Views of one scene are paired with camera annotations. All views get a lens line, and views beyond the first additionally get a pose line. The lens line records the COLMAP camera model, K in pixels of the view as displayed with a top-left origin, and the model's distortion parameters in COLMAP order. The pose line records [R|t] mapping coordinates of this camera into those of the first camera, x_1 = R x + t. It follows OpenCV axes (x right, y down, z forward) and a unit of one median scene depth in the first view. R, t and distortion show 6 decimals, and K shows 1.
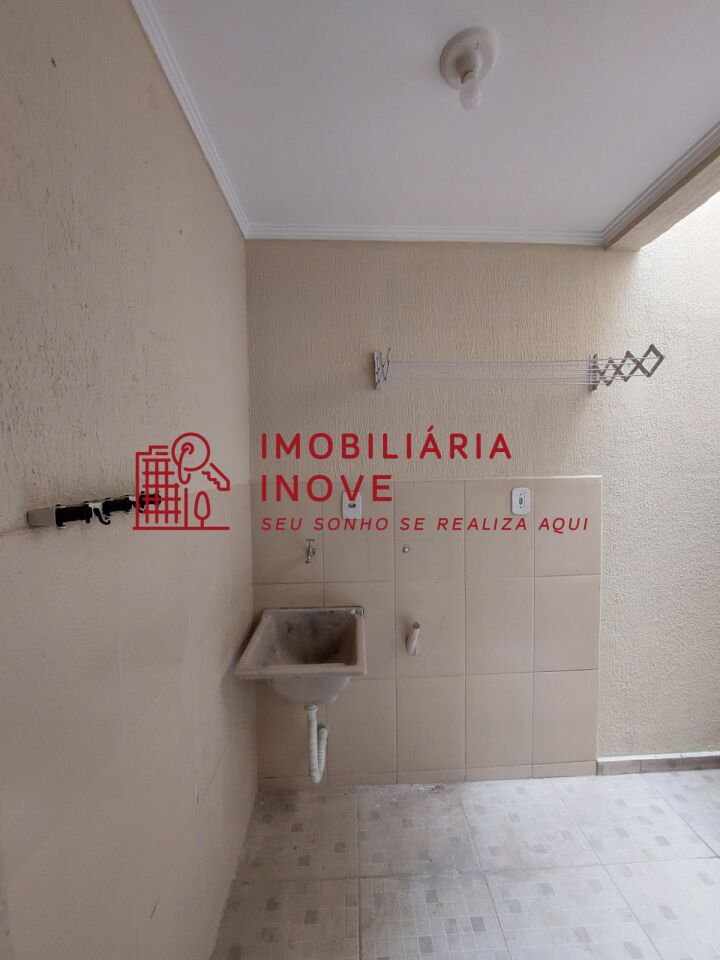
lens RADIAL K [[383.1, 0, 362.2], [0, 383.1, 479.2], [0, 0, 1]] dist [-0.018005, 0.000592]
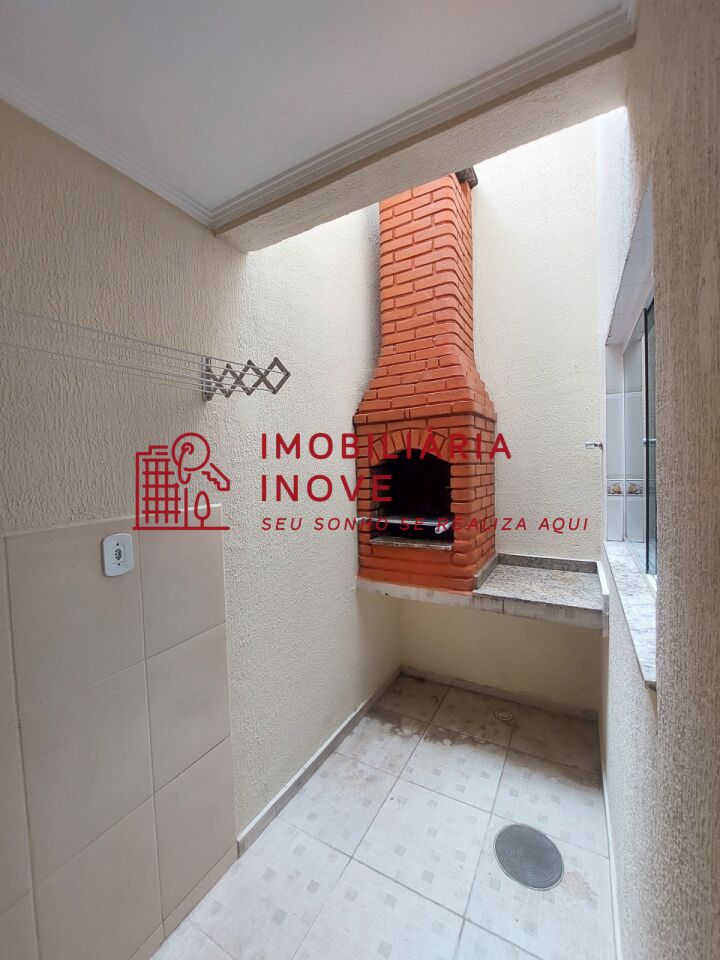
lens RADIAL K [[366.5, 0, 361.4], [0, 366.5, 477.6], [0, 0, 1]] dist [-0.019212, -0.000016]
pose [[0.499523, -0.029446, 0.865800, 0.099133], [0.047541, 0.998848, 0.006542, -0.060790], [-0.864995, 0.037894, 0.500347, 0.354494]]
